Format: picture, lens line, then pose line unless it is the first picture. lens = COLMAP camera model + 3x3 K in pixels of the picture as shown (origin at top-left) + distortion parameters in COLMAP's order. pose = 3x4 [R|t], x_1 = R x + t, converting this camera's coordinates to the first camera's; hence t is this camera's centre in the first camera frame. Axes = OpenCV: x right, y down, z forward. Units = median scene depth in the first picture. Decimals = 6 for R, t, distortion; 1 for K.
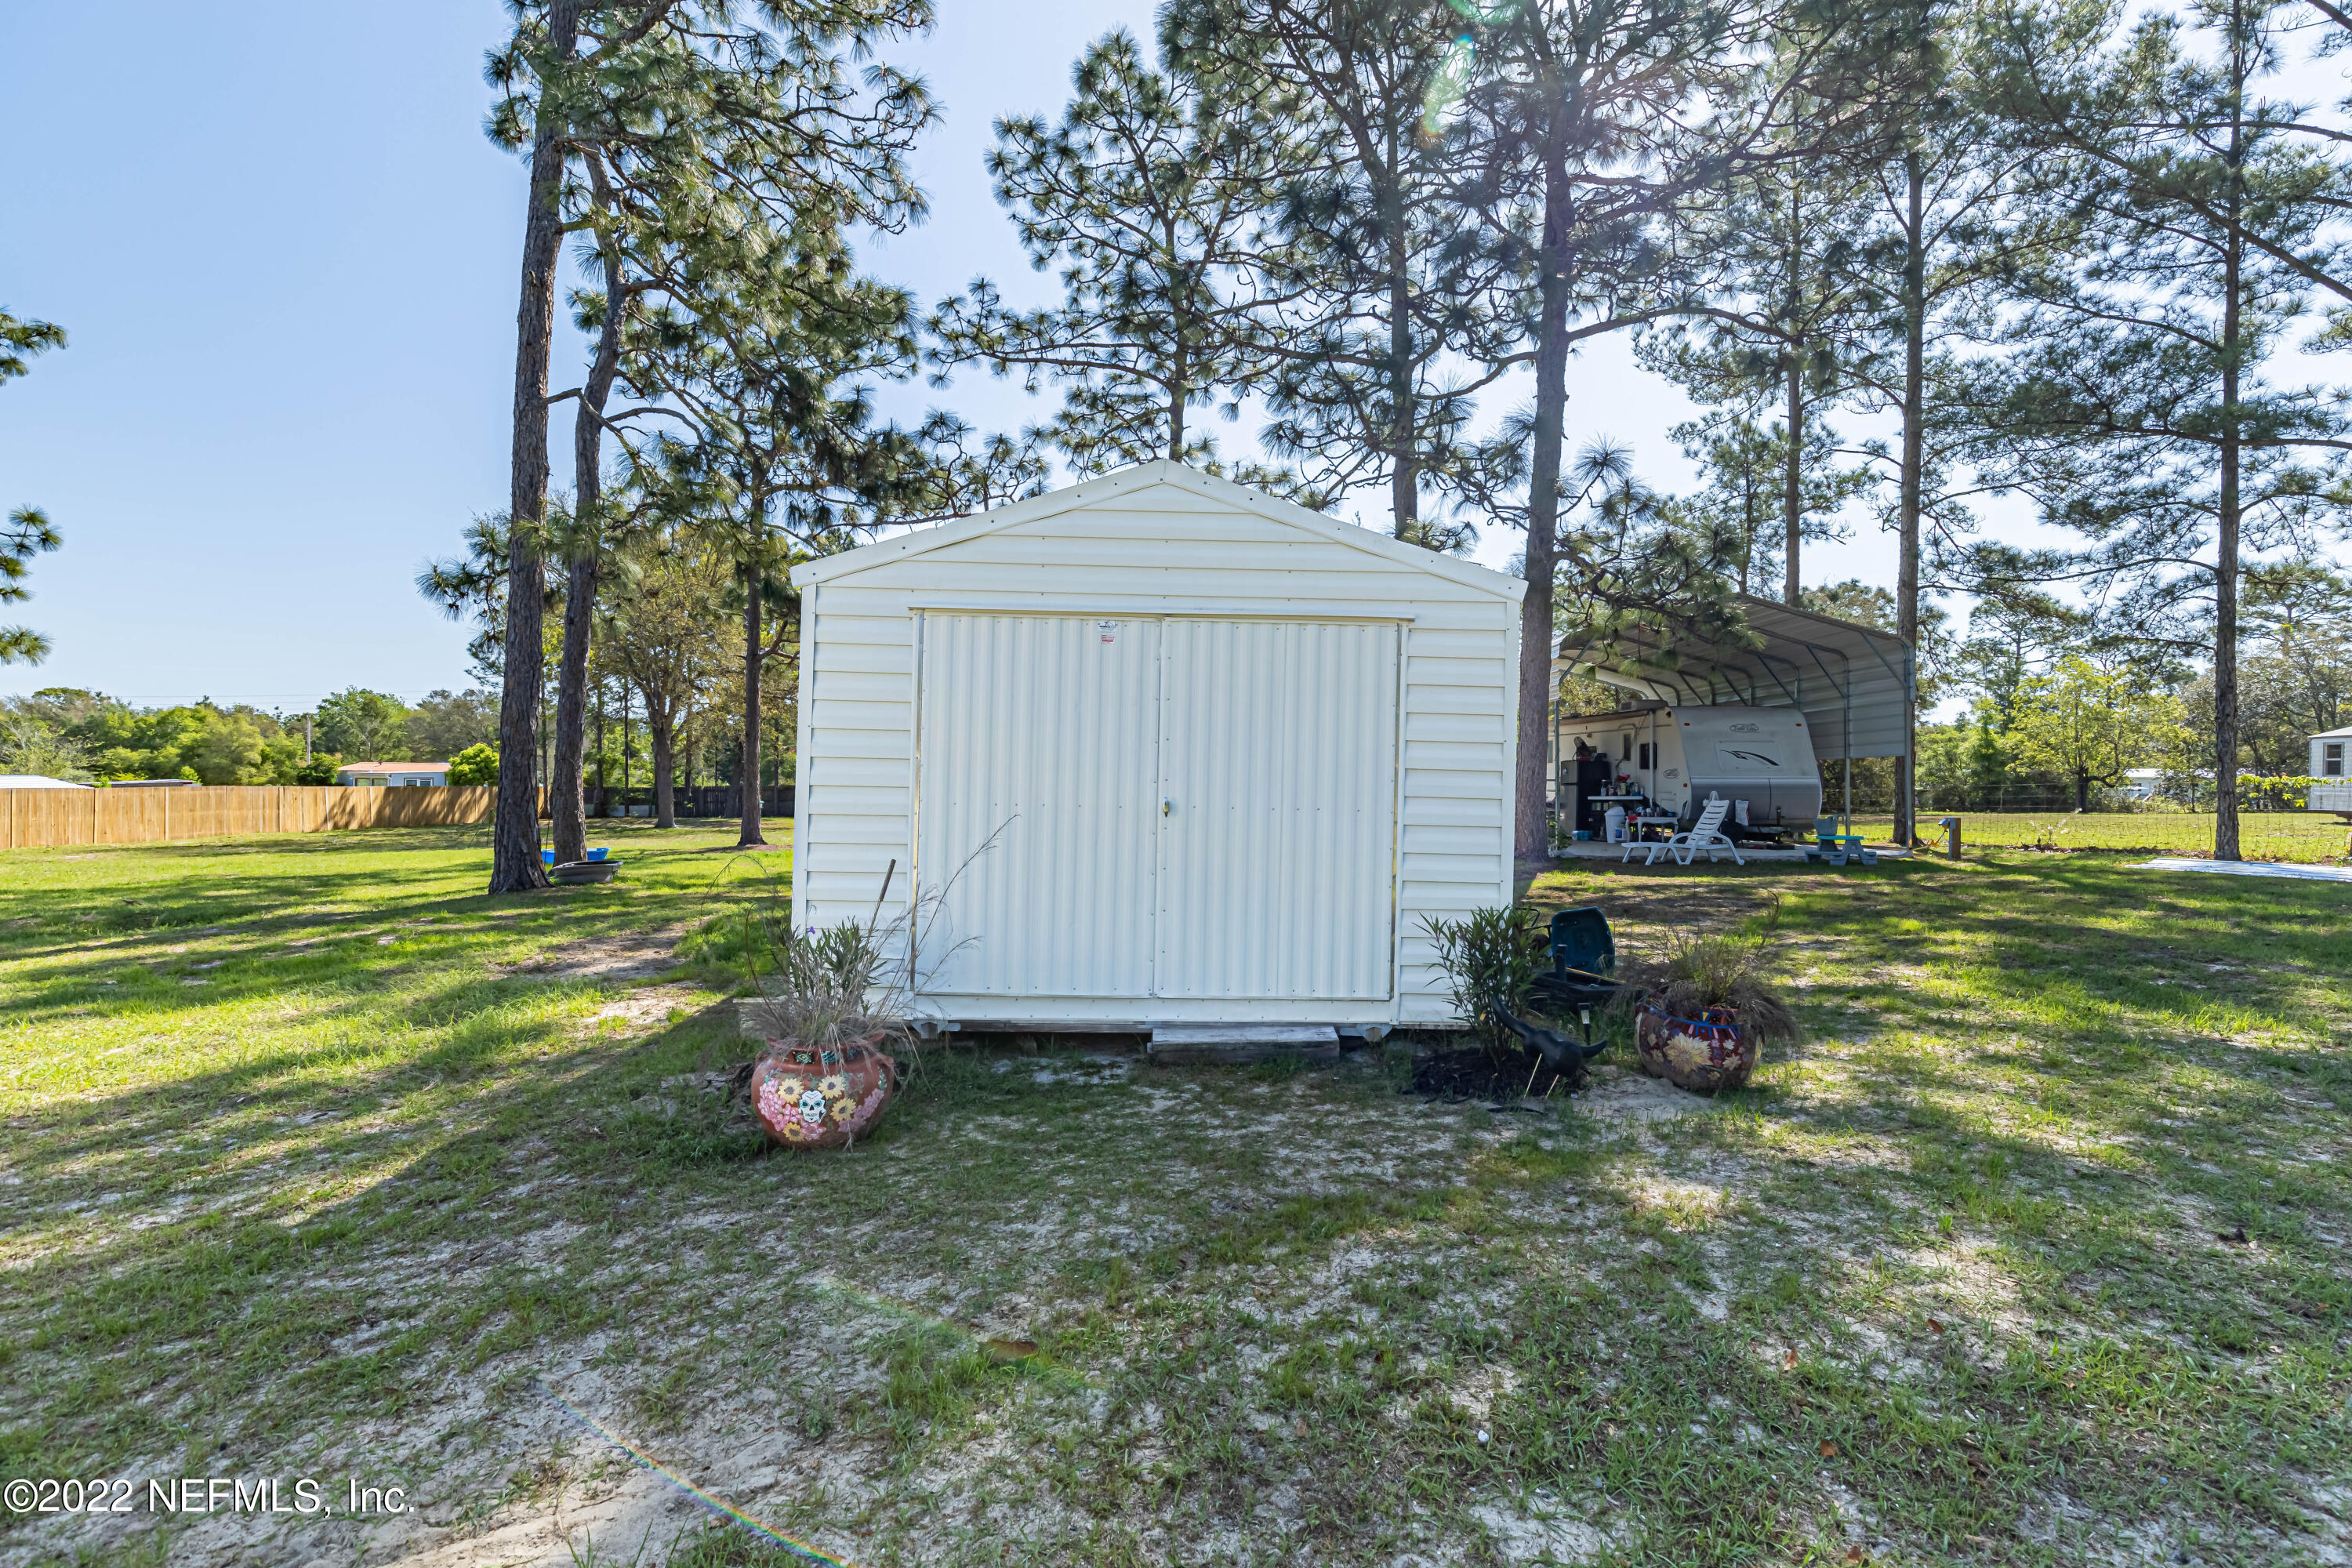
lens RADIAL K [[1053.0, 0, 1177.1], [0, 1053.0, 776.8], [0, 0, 1]] dist [0.001010, 0.000095]
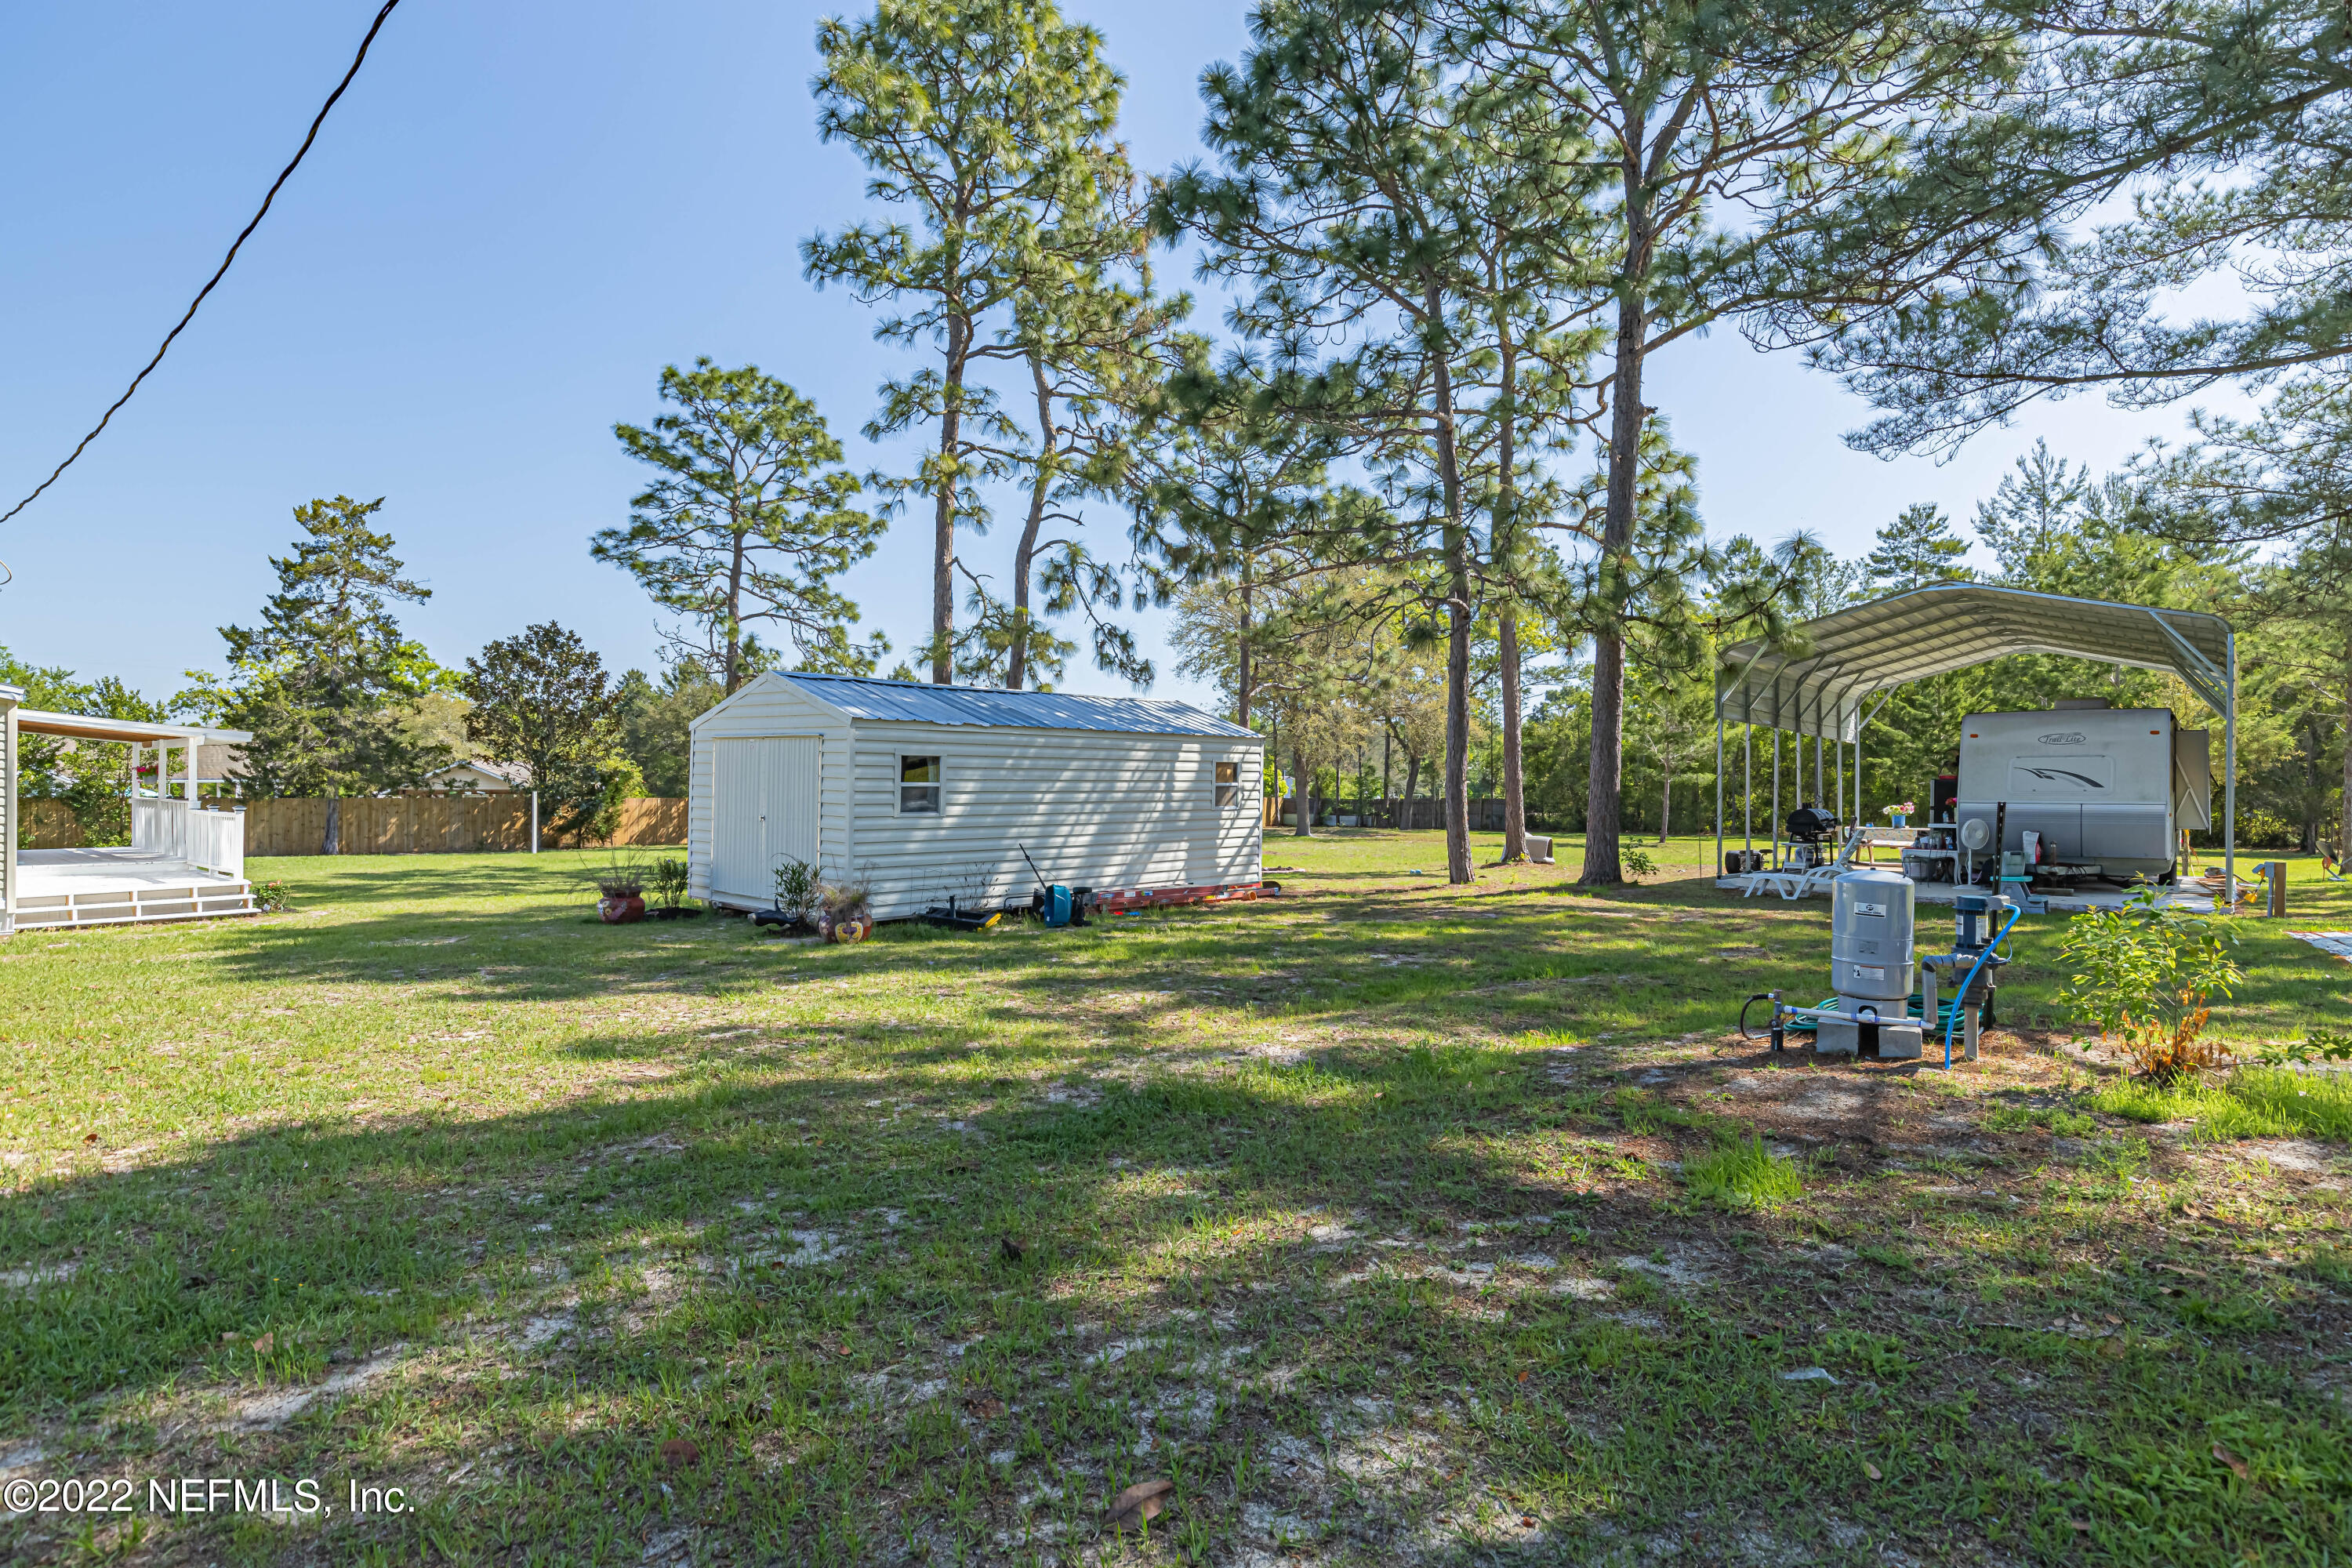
lens RADIAL K [[1253.9, 0, 1186.7], [0, 1253.9, 771.2], [0, 0, 1]] dist [0.001163, -0.001232]
pose [[0.729053, -0.009401, -0.684393, 0.243894], [0.001346, 0.999923, -0.012301, -0.002711], [0.684456, 0.008047, 0.729010, -0.041948]]
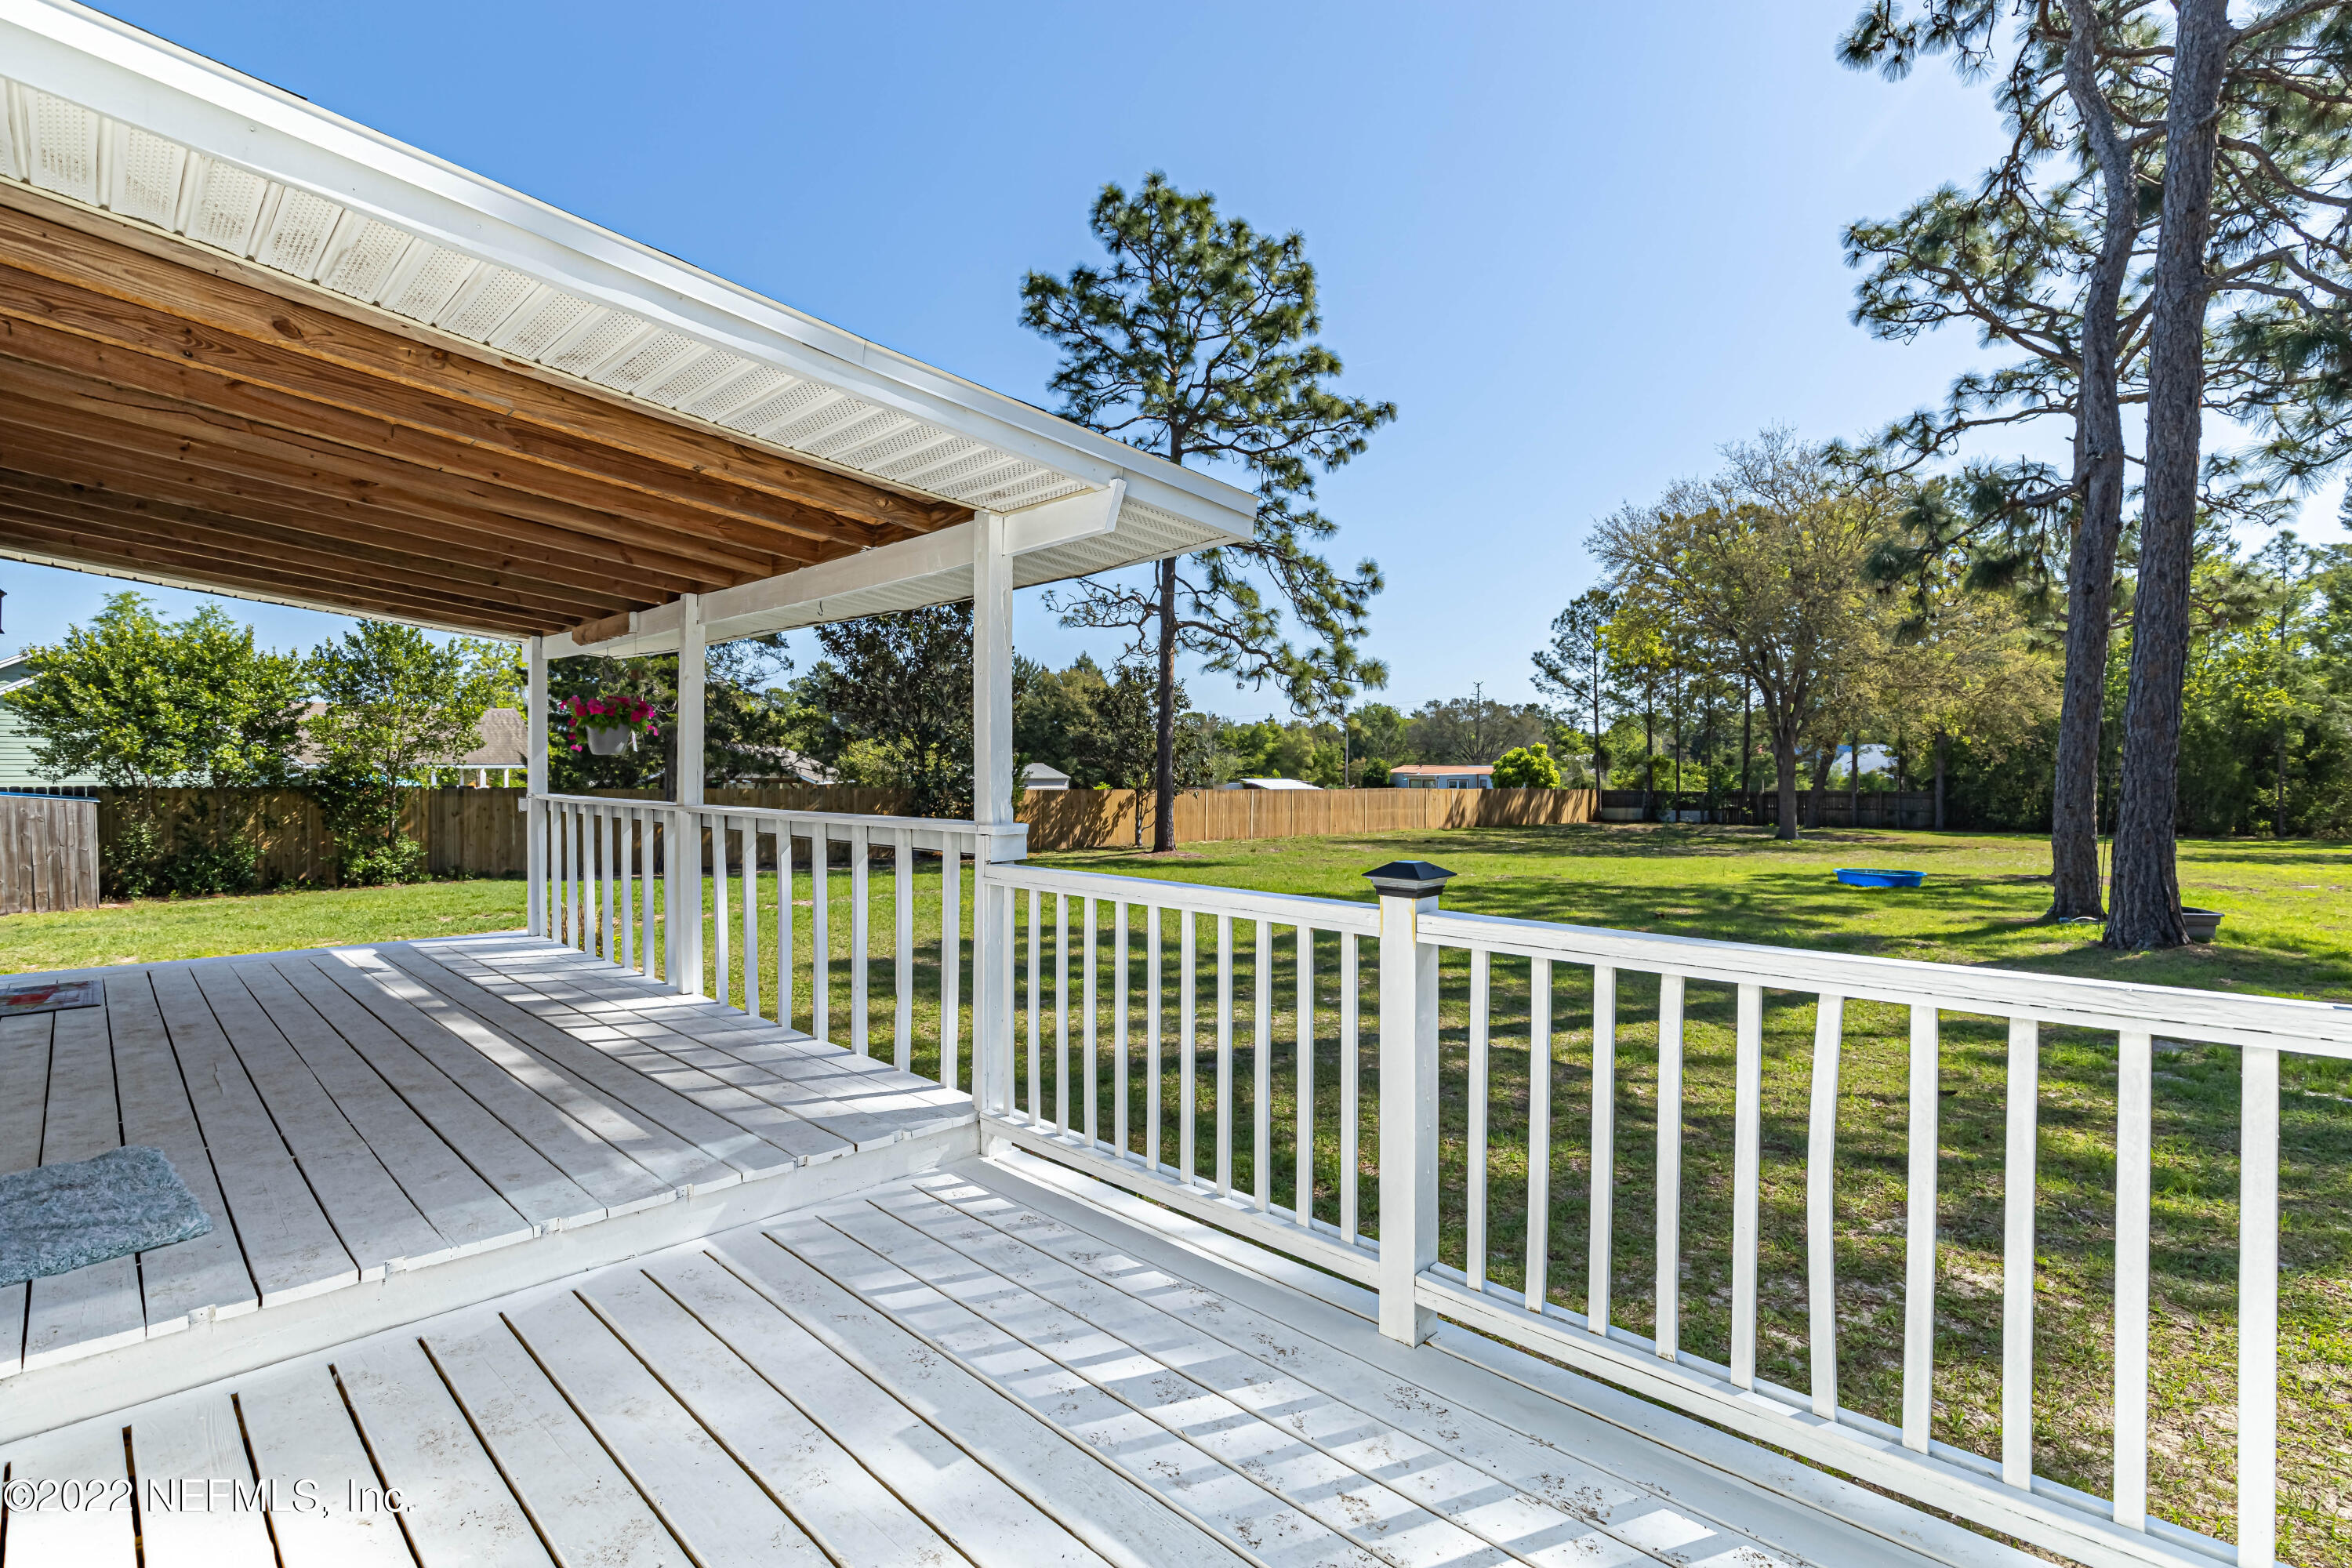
lens RADIAL K [[1099.0, 0, 1177.8], [0, 1099.0, 778.8], [0, 0, 1]] dist [-0.003857, 0.000066]
pose [[0.693499, 0.003002, -0.720452, -0.128917], [-0.002200, 0.999995, 0.002049, -0.002057], [0.720454, 0.000164, 0.693502, -0.013749]]
